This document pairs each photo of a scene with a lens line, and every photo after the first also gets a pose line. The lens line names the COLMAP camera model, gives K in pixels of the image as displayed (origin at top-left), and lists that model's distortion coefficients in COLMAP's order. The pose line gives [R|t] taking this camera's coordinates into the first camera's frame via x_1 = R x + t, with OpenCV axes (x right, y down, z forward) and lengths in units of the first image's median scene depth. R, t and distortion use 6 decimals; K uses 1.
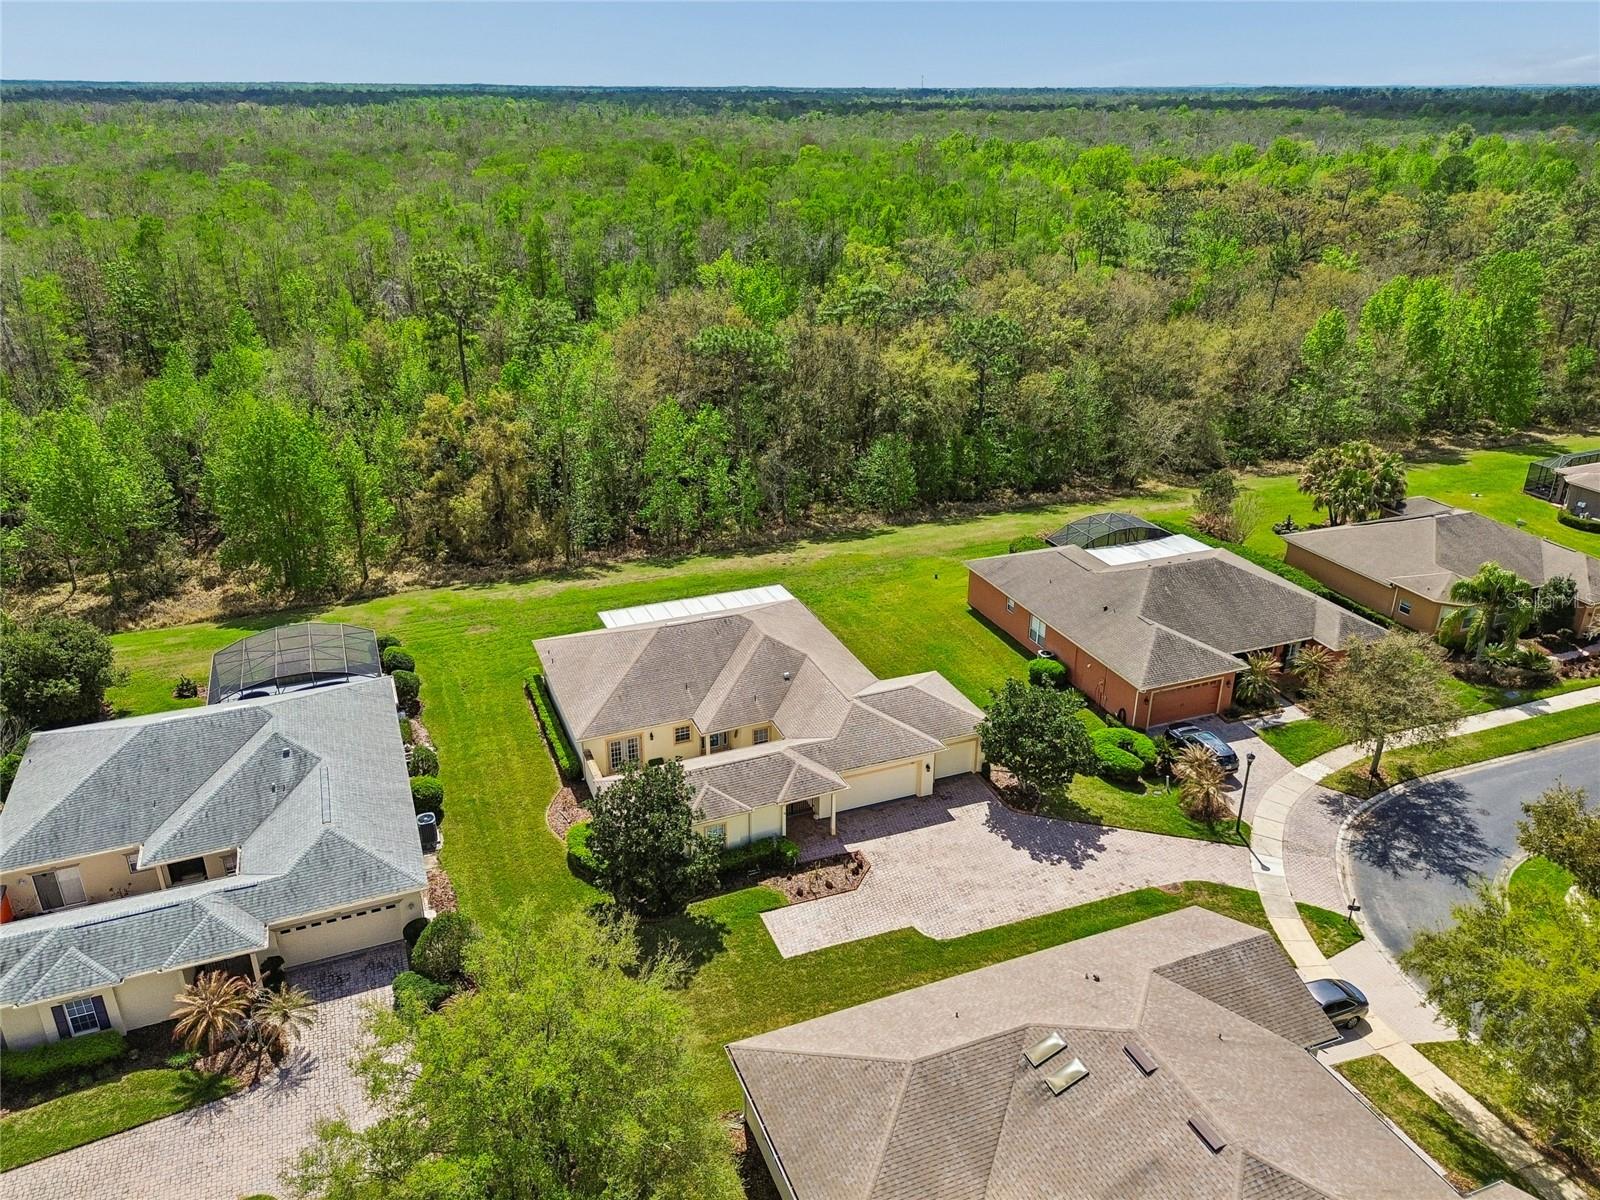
lens RADIAL K [[1161.1, 0, 803.4], [0, 1161.1, 599.7], [0, 0, 1]] dist [0.073569, -0.063739]
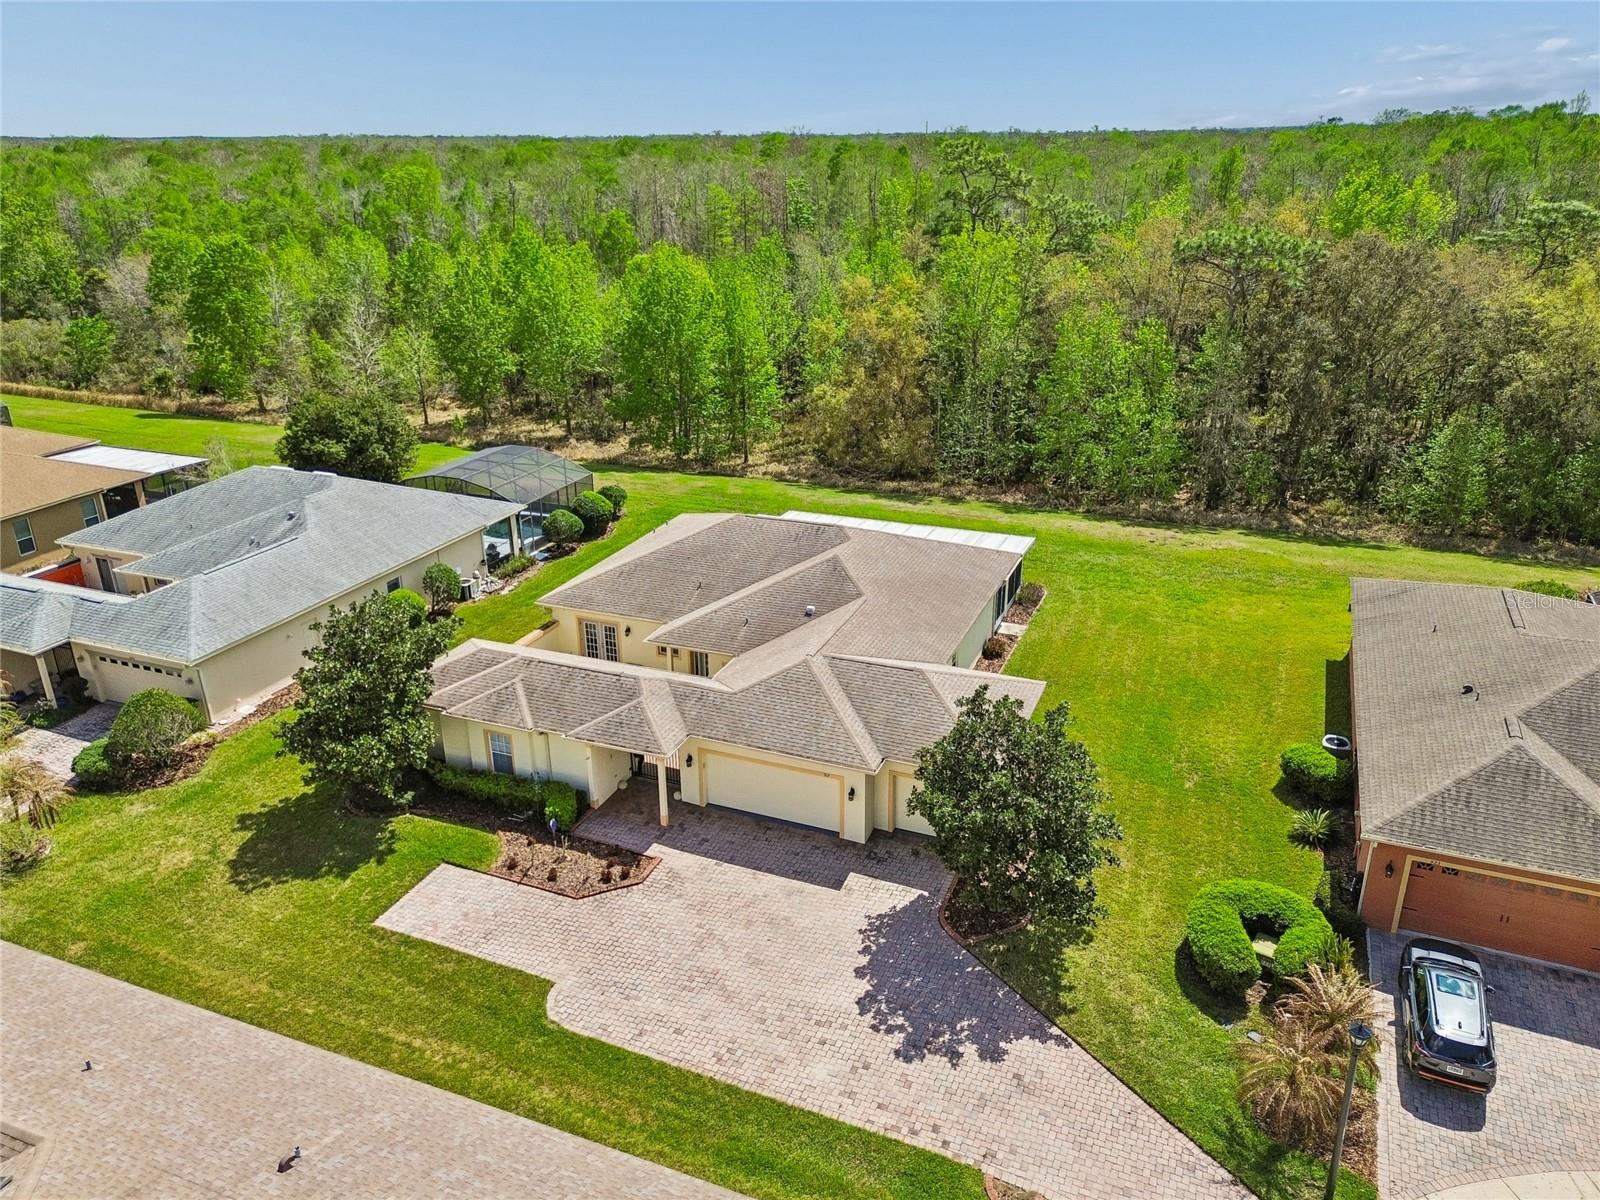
lens RADIAL K [[1148.6, 0, 802.1], [0, 1148.6, 598.1], [0, 0, 1]] dist [0.058128, -0.050489]
pose [[0.709652, 0.248837, -0.659147, 0.437649], [-0.269905, 0.960199, 0.071903, 0.012648], [0.650804, 0.126881, 0.748569, 0.515360]]
